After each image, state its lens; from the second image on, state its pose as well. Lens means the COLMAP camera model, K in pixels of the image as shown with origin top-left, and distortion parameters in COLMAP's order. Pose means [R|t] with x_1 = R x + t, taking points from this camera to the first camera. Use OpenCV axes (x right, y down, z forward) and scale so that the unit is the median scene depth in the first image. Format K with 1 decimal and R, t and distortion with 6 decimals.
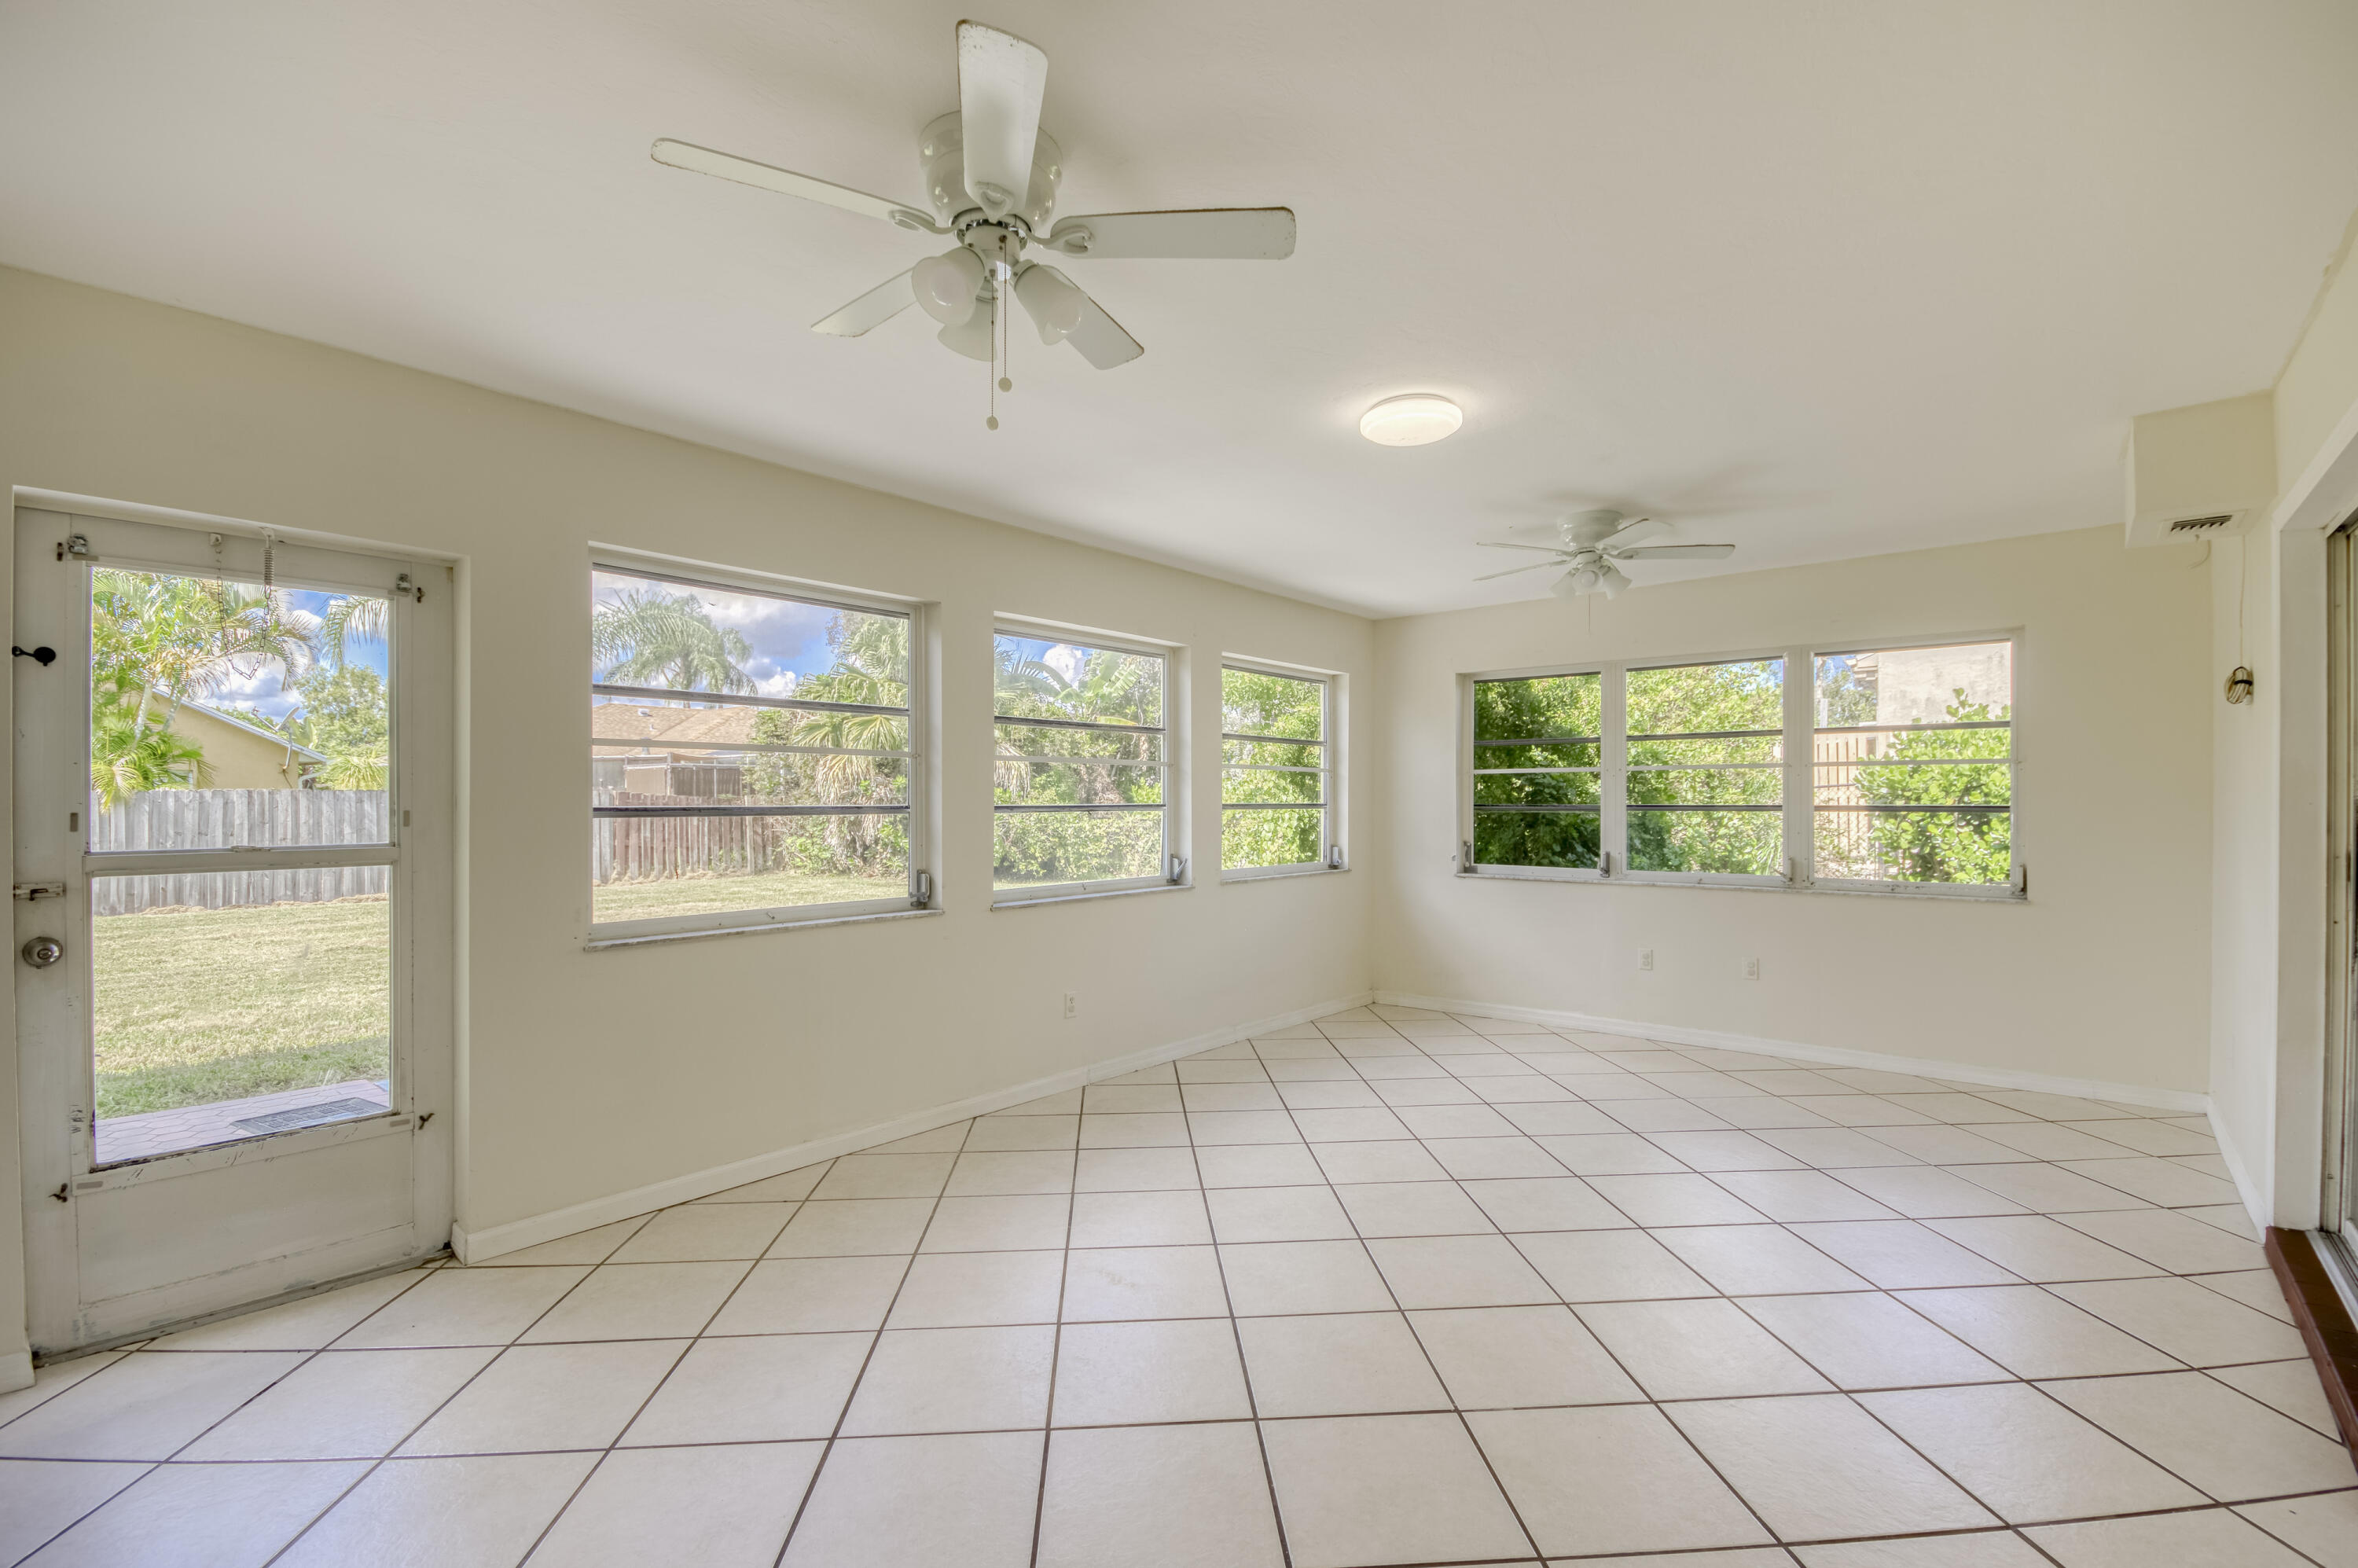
lens RADIAL K [[1084.5, 0, 1192.7], [0, 1084.5, 778.9], [0, 0, 1]] dist [0.014591, -0.016429]
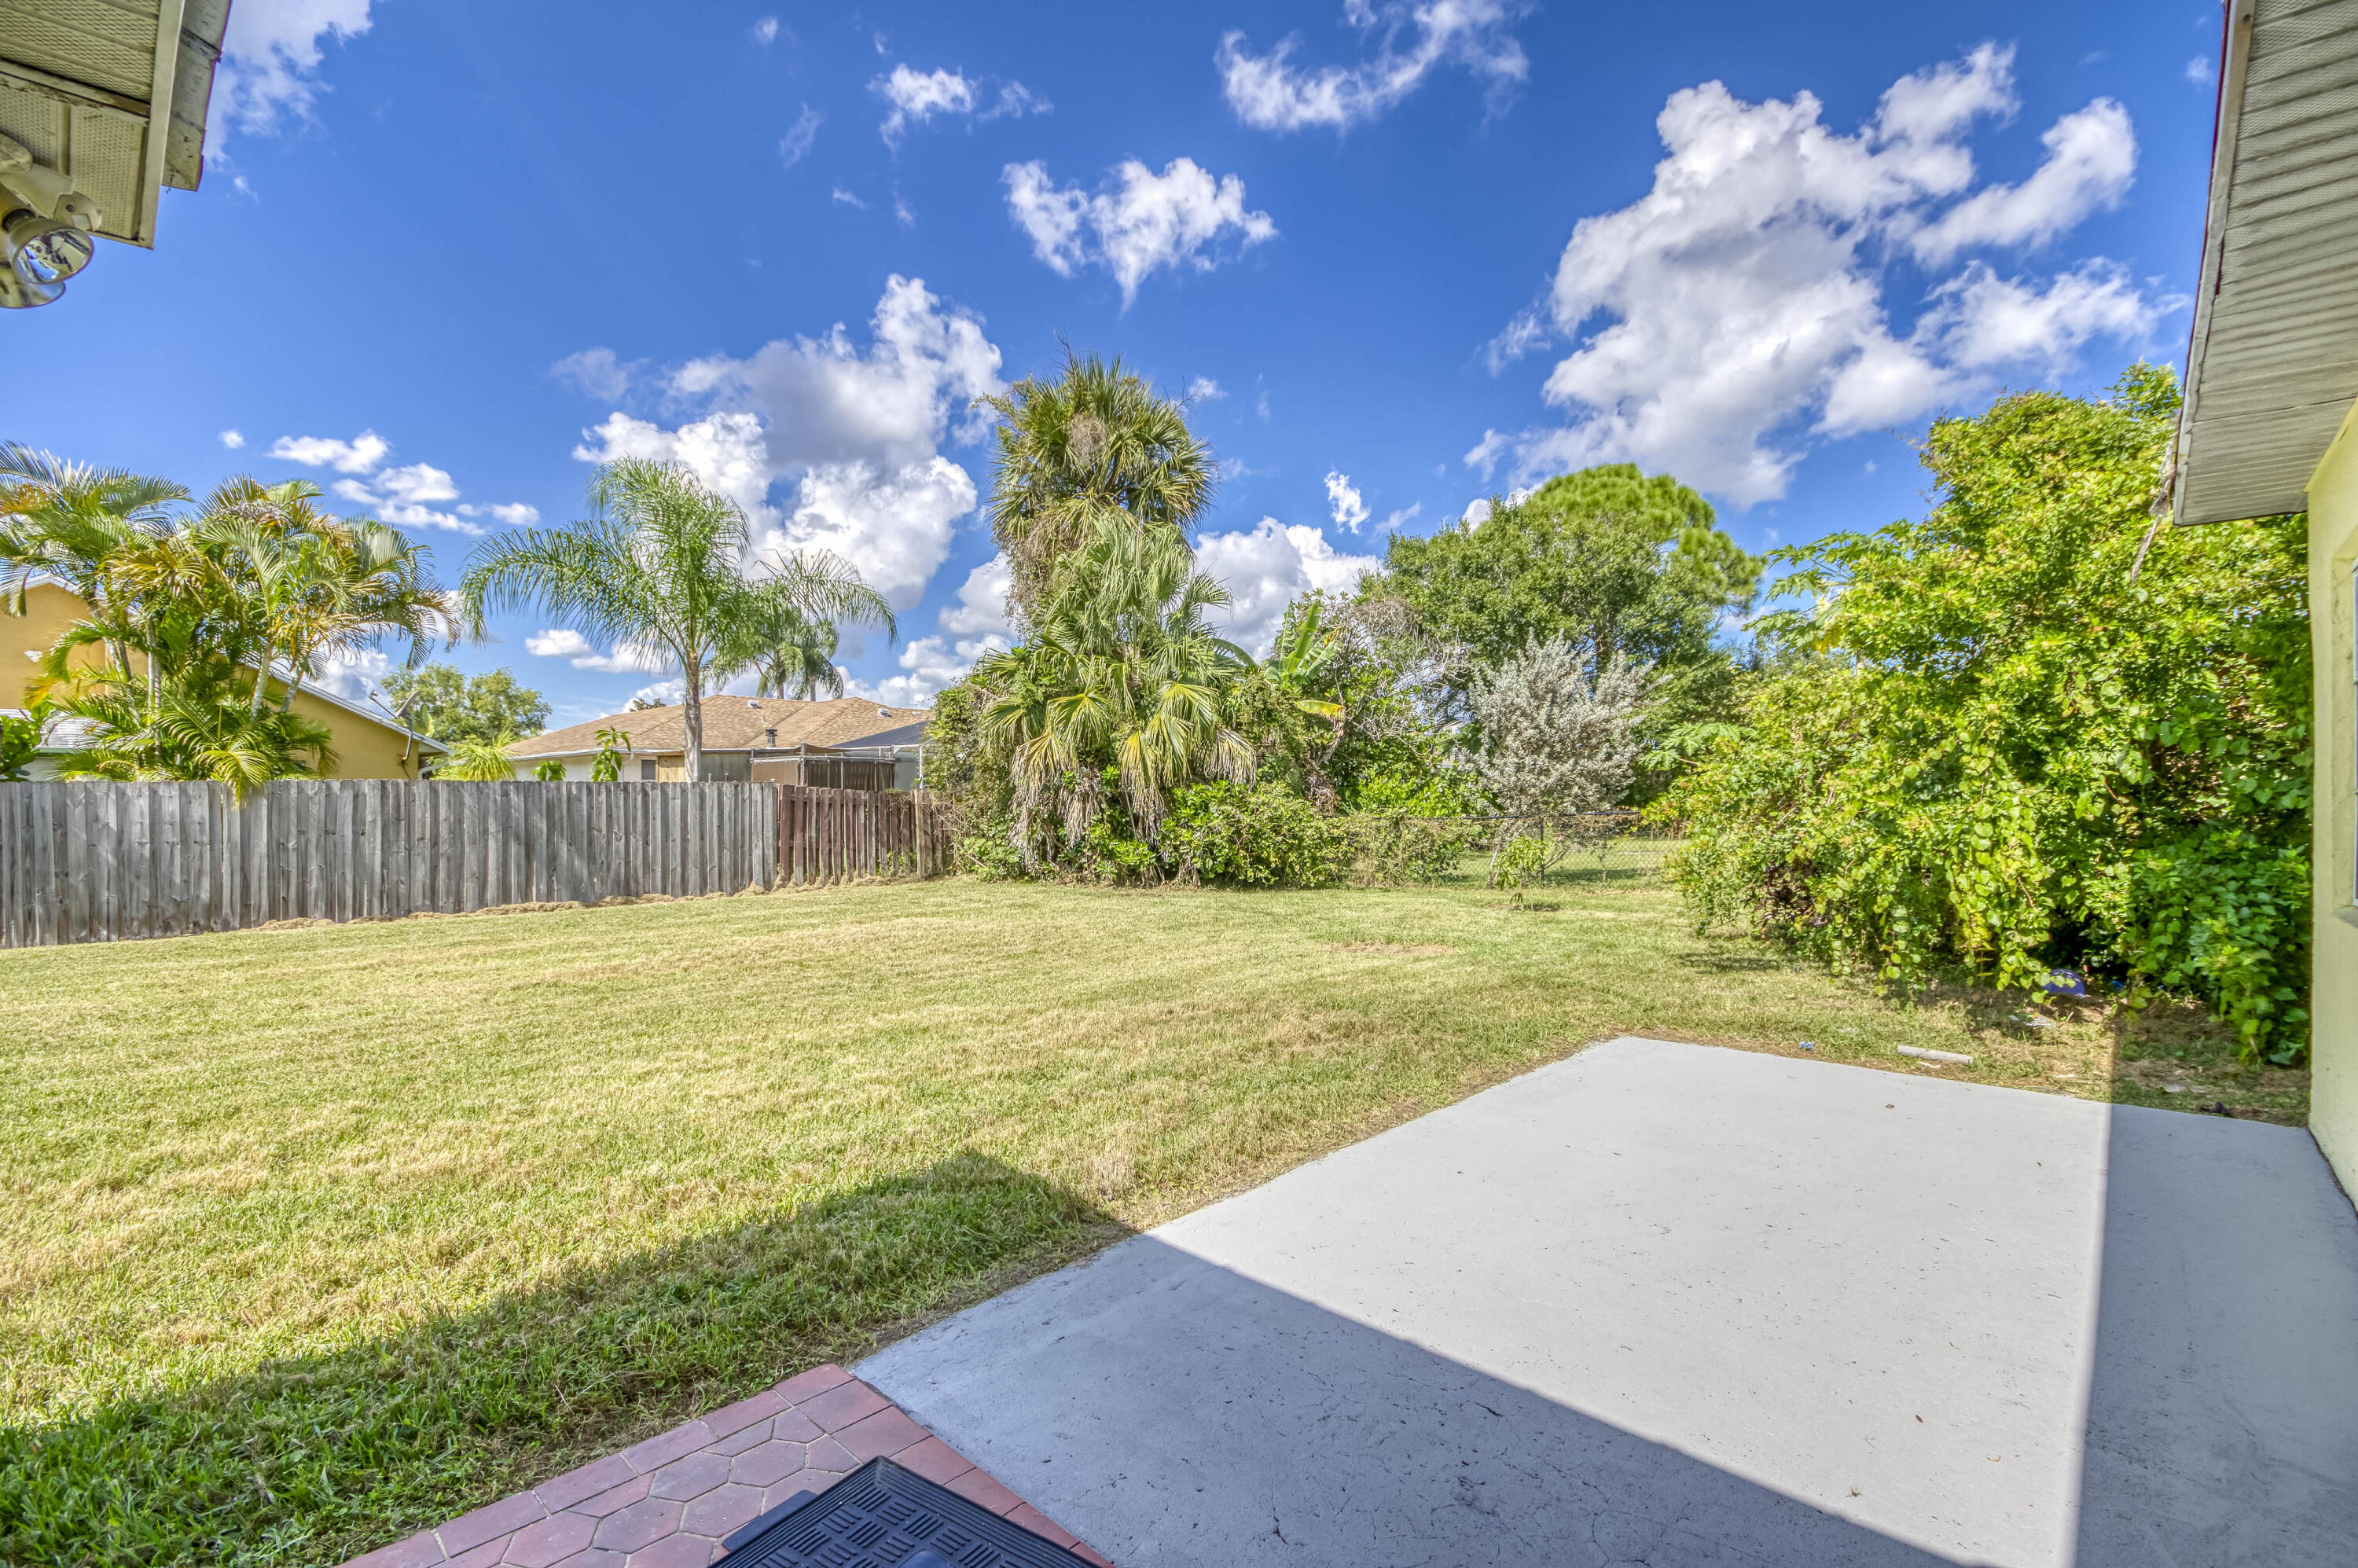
lens RADIAL K [[1084.5, 0, 1192.7], [0, 1084.5, 778.9], [0, 0, 1]] dist [0.014591, -0.016429]
pose [[0.998905, 0.000700, -0.046779, -0.162200], [-0.000689, 1.000000, 0.000270, 0.006690], [0.046779, -0.000237, 0.998905, 0.150402]]
